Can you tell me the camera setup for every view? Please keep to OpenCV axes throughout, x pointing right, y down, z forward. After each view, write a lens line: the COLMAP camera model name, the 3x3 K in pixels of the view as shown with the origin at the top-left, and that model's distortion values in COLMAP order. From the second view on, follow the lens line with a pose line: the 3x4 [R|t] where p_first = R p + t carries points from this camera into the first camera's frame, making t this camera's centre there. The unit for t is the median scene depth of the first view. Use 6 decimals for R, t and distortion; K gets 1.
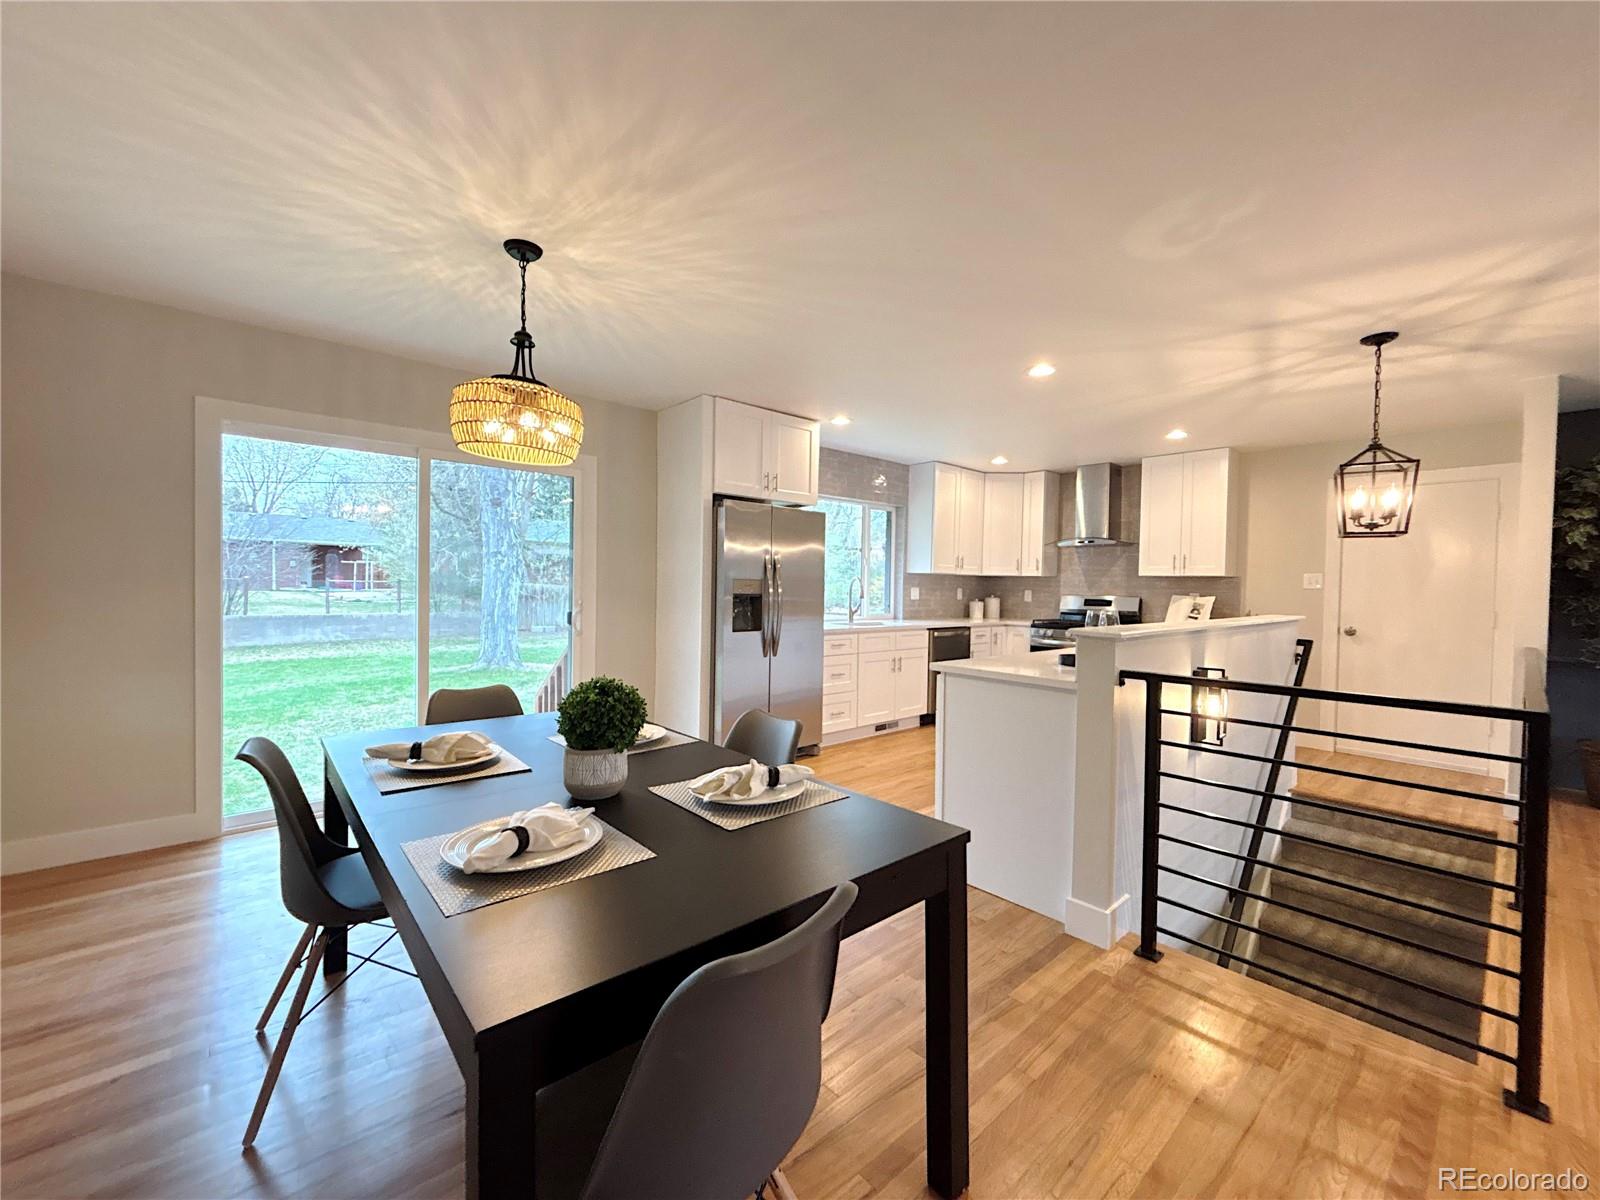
lens RADIAL K [[638.4, 0, 793.8], [0, 638.4, 599.5], [0, 0, 1]] dist [-0.001491, 0.000203]
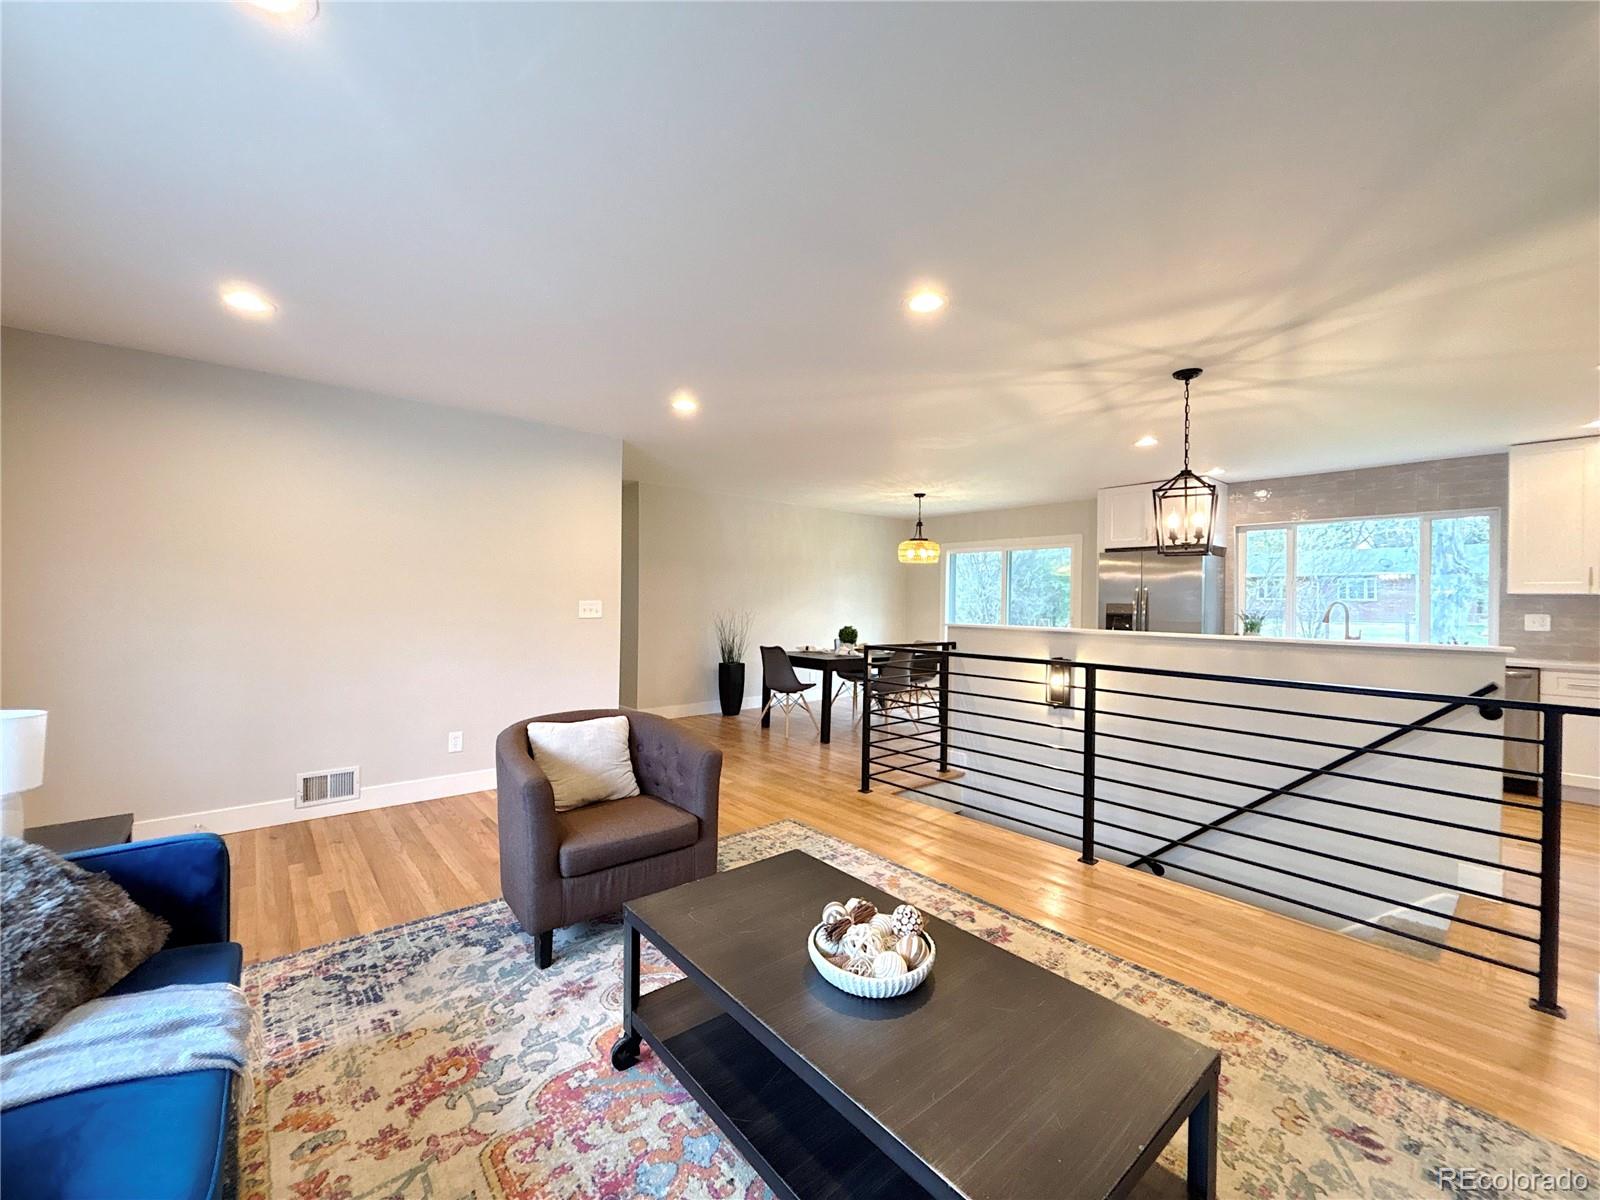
lens RADIAL K [[640.8, 0, 800.0], [0, 640.8, 600.0], [0, 0, 1]] dist [0.004453, 0.000148]
pose [[-0.003484, -0.019741, -0.999799, 1.059976], [-0.036077, 0.999157, -0.019602, 0.011273], [0.999343, 0.036001, -0.004193, 0.190704]]
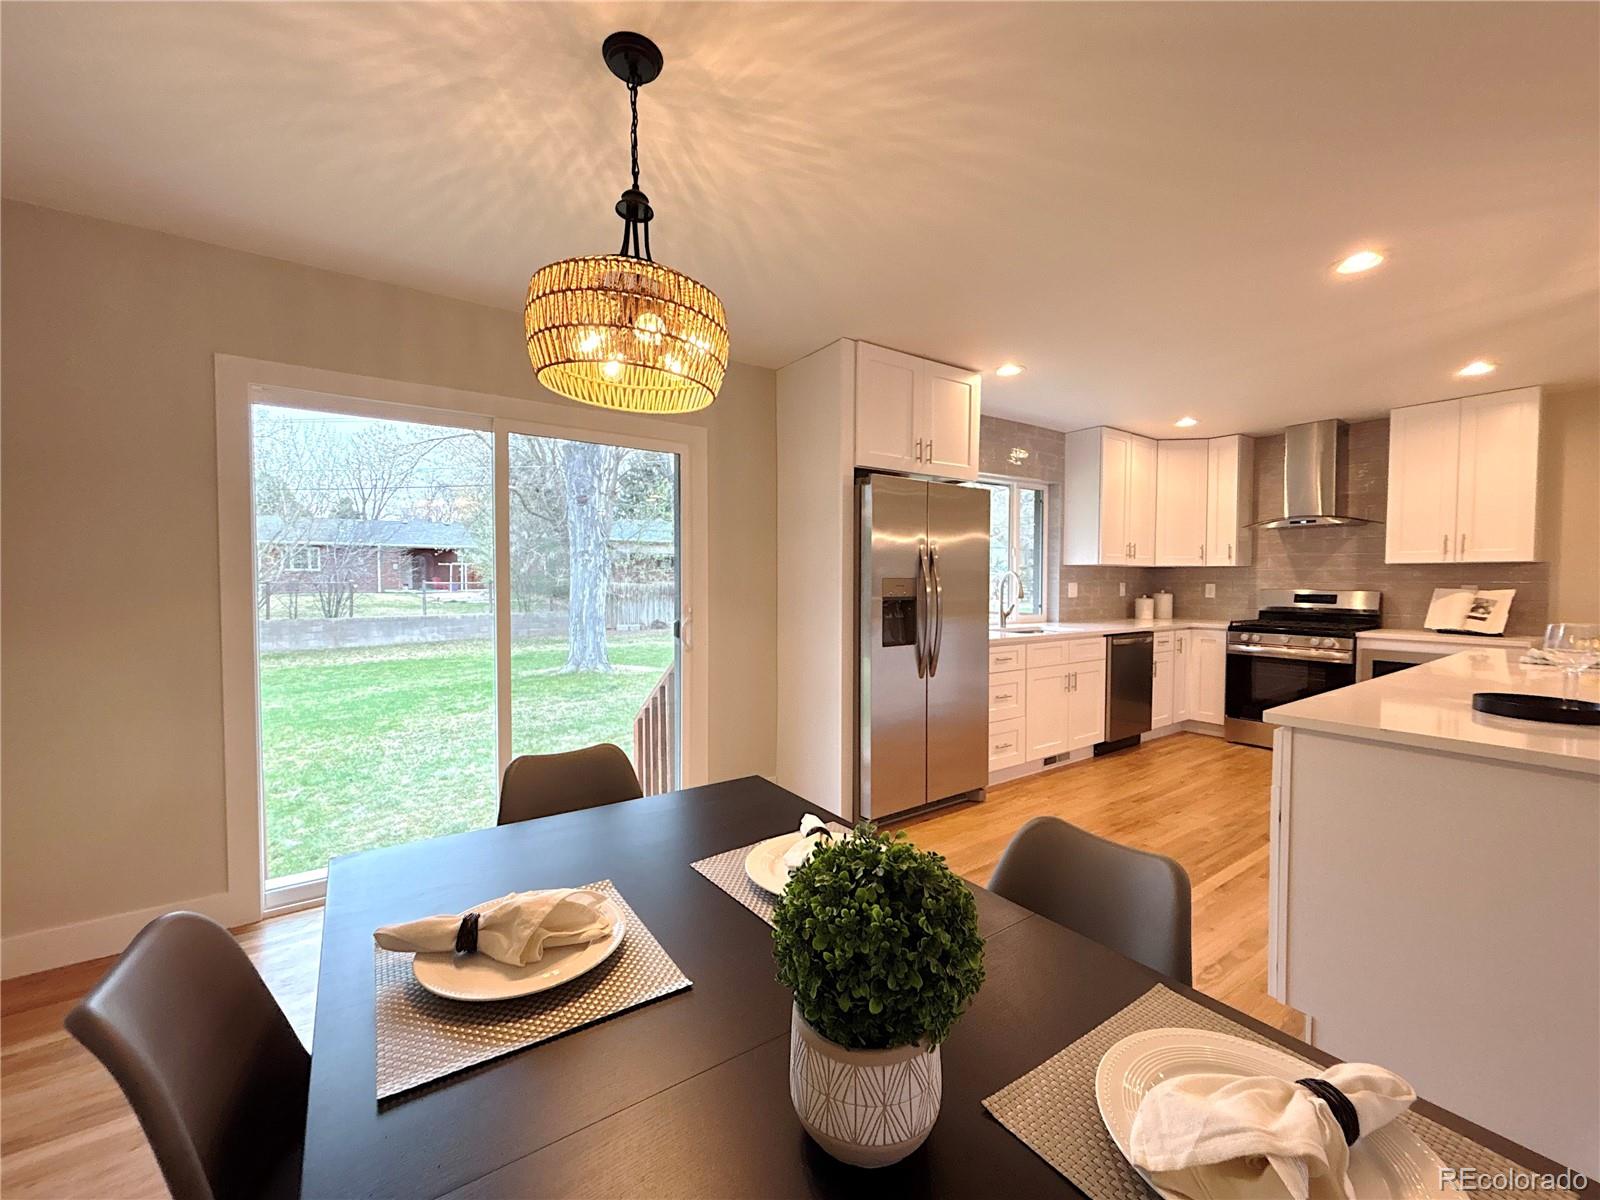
lens RADIAL K [[640.8, 0, 800.0], [0, 640.8, 600.0], [0, 0, 1]] dist [0.004453, 0.000148]
pose [[0.994084, -0.012593, -0.107884, -0.082440], [0.013612, 0.999869, 0.008712, -0.009859], [0.107760, -0.010128, 0.994125, 0.159460]]
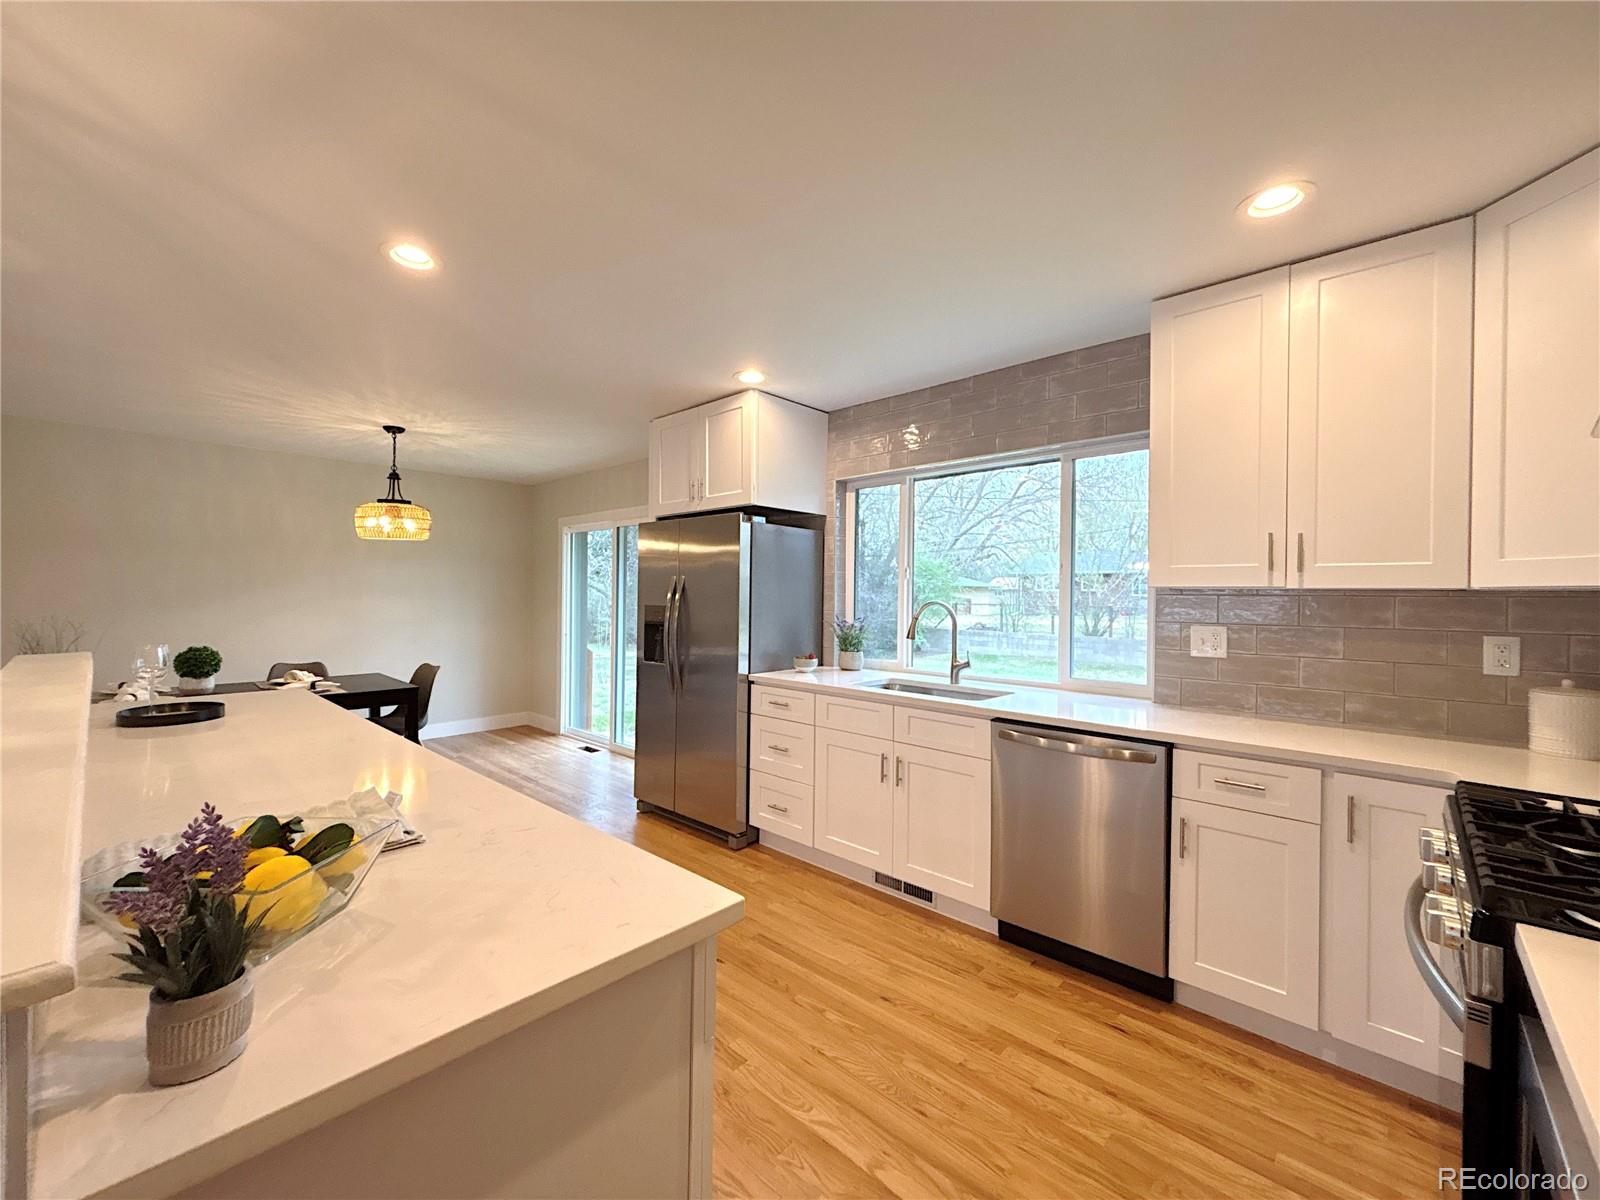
lens RADIAL K [[640.8, 0, 800.0], [0, 640.8, 600.0], [0, 0, 1]] dist [0.004453, 0.000148]
pose [[0.107688, -0.013290, -0.994096, 0.634355], [-0.030911, 0.999382, -0.016709, -0.023232], [0.993704, 0.032528, 0.107211, 0.812760]]
